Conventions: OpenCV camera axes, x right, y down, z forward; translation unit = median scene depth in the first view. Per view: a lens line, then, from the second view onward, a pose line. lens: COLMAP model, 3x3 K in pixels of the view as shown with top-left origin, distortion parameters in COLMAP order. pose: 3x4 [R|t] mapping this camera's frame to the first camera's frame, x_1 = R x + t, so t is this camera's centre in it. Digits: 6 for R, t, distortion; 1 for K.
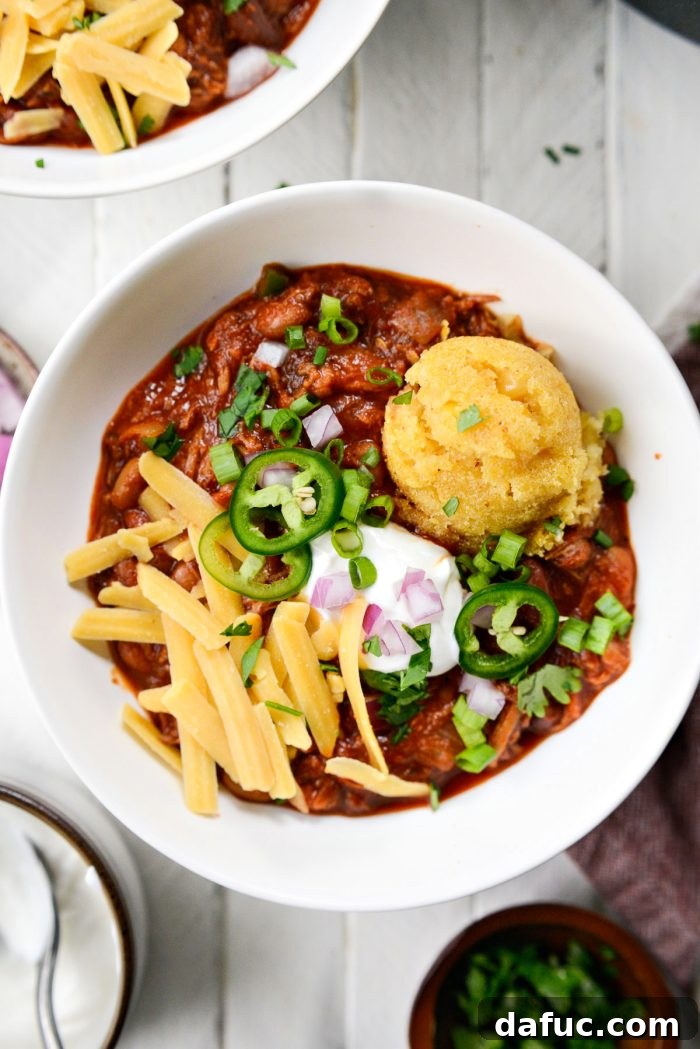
lens RADIAL K [[1777.9, 0, 358.5], [0, 1777.9, 520.2], [0, 0, 1]] dist [-0.120408, 0.000000]
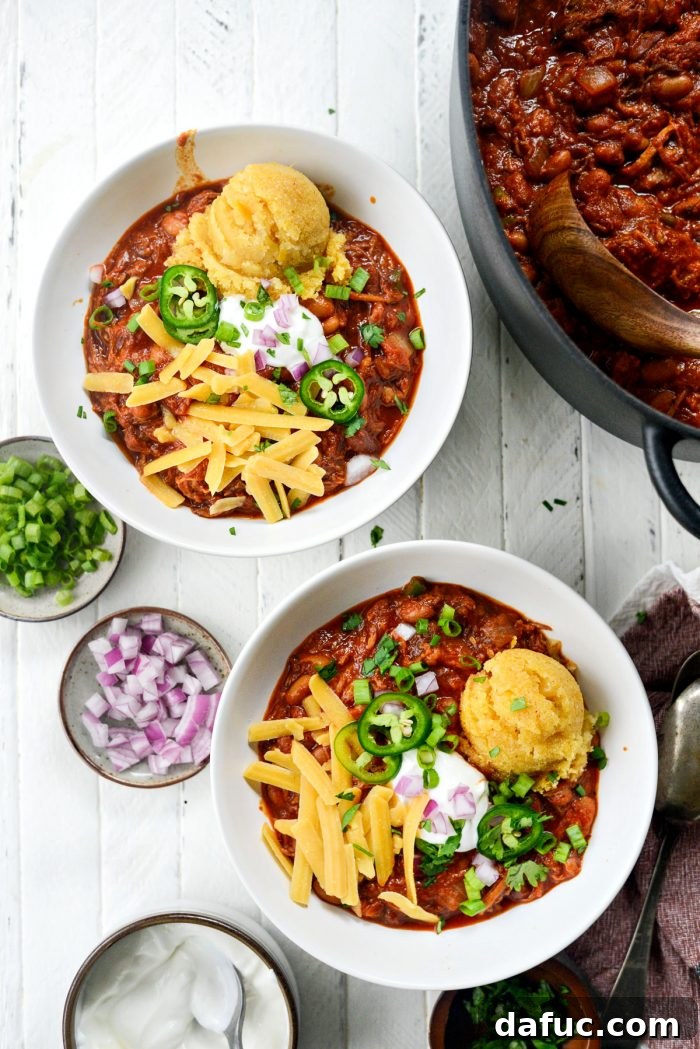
lens RADIAL K [[1777.9, 0, 342.3], [0, 1777.9, 530.5], [0, 0, 1]] dist [-0.120408, 0.000000]
pose [[0.974002, 0.226522, -0.002904, -0.120202], [-0.226377, 0.972733, -0.050442, -0.088880], [-0.008602, 0.049788, 0.998723, -0.603004]]
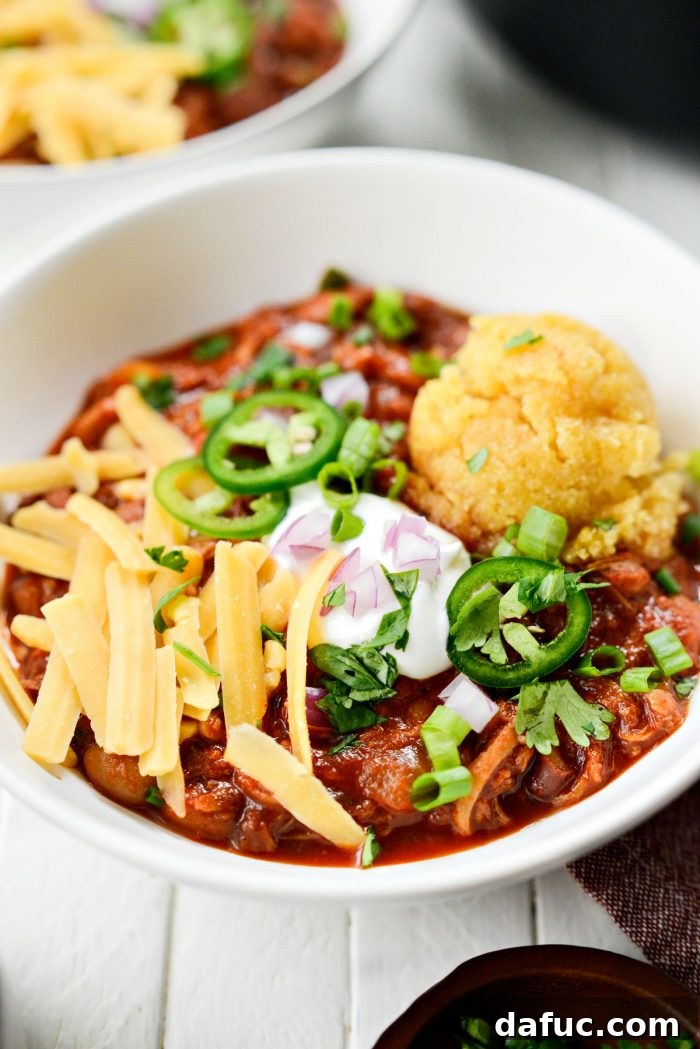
lens RADIAL K [[1777.9, 0, 349.1], [0, 1777.9, 520.8], [0, 0, 1]] dist [-0.120408, 0.000000]
pose [[0.968894, 0.171120, -0.178781, 0.137956], [-0.246249, 0.738518, -0.627657, 0.501779], [0.024628, 0.652157, 0.757683, 0.414007]]
